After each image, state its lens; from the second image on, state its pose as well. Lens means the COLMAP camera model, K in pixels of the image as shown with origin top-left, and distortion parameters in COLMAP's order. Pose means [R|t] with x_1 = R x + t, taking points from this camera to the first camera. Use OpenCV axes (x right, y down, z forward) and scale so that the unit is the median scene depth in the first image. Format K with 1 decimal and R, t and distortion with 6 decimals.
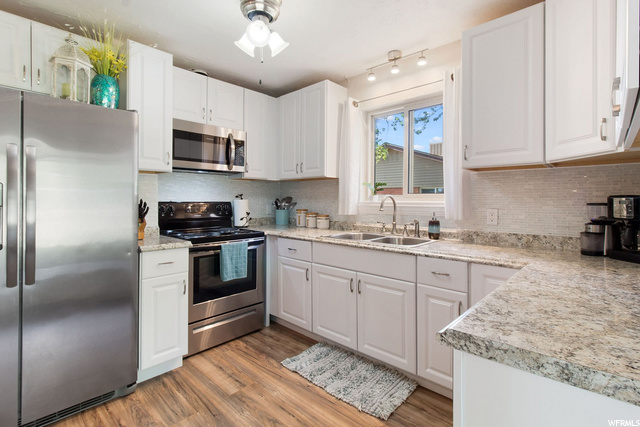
lens RADIAL K [[308.2, 0, 321.0], [0, 308.2, 195.0], [0, 0, 1]] dist [0.000117, -0.000323]
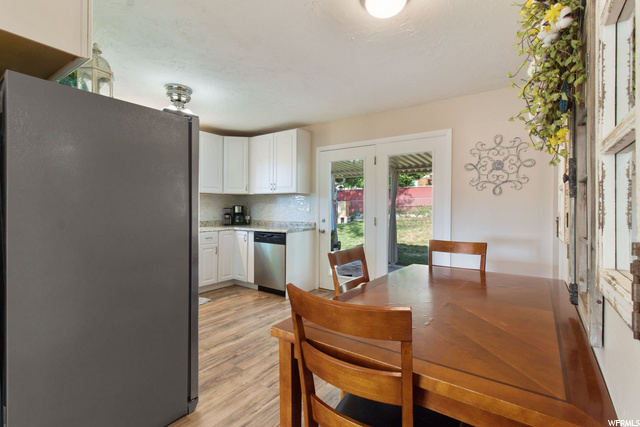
lens RADIAL K [[301.2, 0, 323.1], [0, 301.2, 201.0], [0, 0, 1]] dist [0.000188, -0.000083]
pose [[-0.125282, 0.016359, 0.991986, -1.516959], [-0.019264, 0.999635, -0.018918, -0.002332], [-0.991934, -0.021480, -0.124921, 0.312749]]
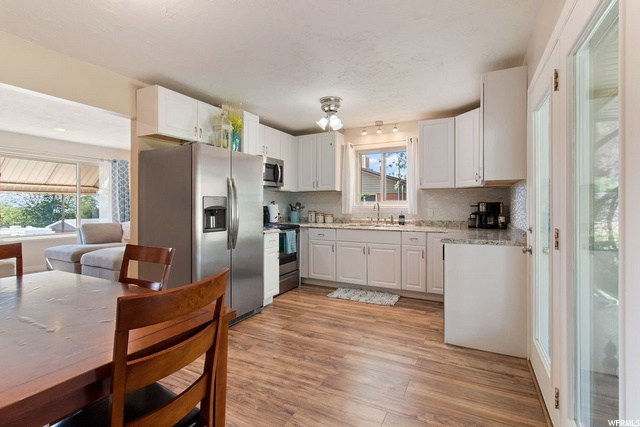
lens RADIAL K [[301.2, 0, 323.1], [0, 301.2, 201.0], [0, 0, 1]] dist [0.000188, -0.000083]
pose [[0.963062, -0.001522, 0.269276, -0.584094], [-0.000013, 0.999984, 0.005698, -0.015346], [-0.269280, -0.005491, 0.963046, -0.634174]]
